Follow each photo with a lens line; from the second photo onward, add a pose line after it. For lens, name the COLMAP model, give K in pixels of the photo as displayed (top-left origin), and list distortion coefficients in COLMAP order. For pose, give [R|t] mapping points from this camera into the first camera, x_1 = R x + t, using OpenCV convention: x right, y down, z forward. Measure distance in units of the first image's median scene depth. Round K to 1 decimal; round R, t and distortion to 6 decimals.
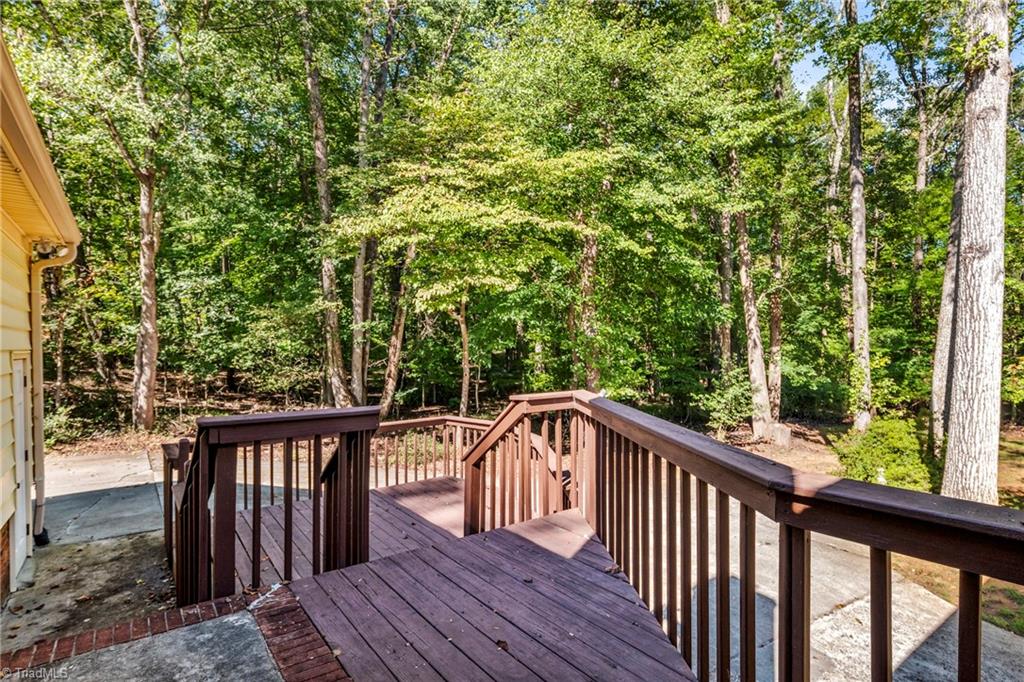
lens RADIAL K [[539.3, 0, 512.4], [0, 539.3, 343.1], [0, 0, 1]] dist [-0.002951, 0.000236]
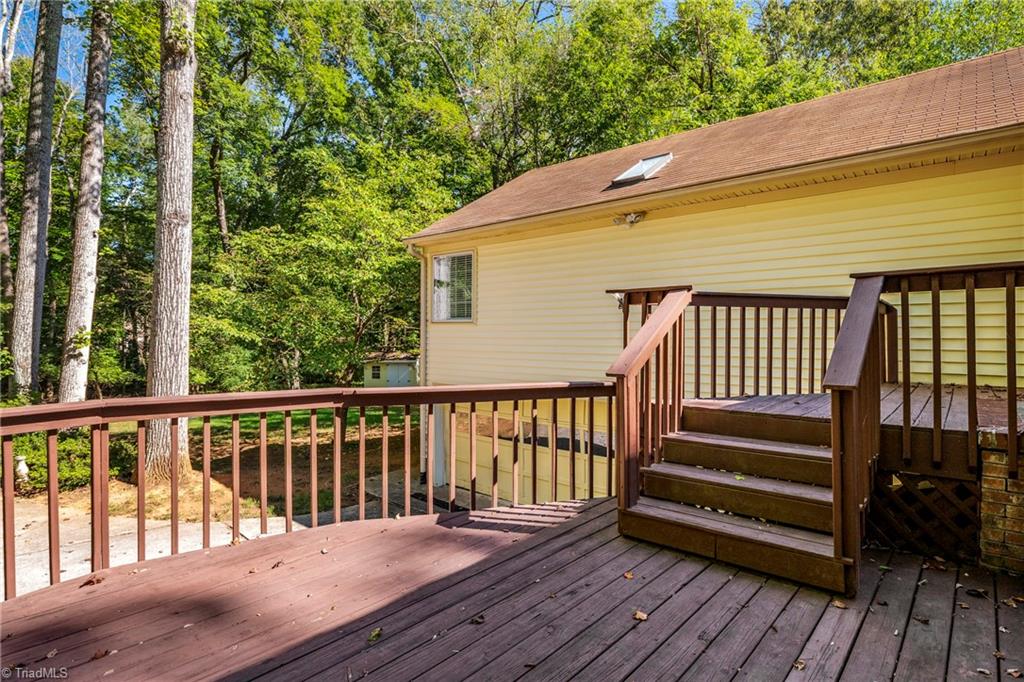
lens RADIAL K [[539.3, 0, 513.3], [0, 539.3, 340.1], [0, 0, 1]] dist [-0.002951, 0.000236]
pose [[-0.223067, -0.002412, 0.974800, -0.346418], [0.002051, 0.999994, 0.002944, 0.072311], [-0.974801, 0.002656, -0.223061, 0.581369]]
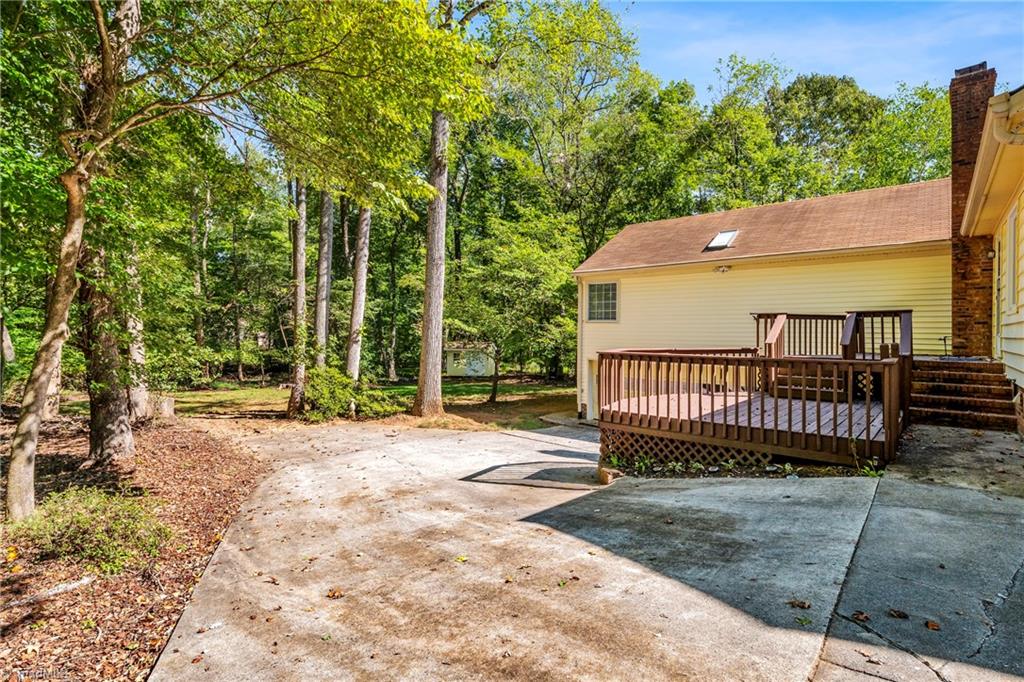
lens RADIAL K [[484.7, 0, 510.6], [0, 484.7, 331.8], [0, 0, 1]] dist [0.002516, -0.000038]
pose [[-0.221729, -0.003445, 0.975102, -0.725629], [0.001176, 0.999992, 0.003800, 0.067144], [-0.975108, 0.001990, -0.221723, 1.032464]]
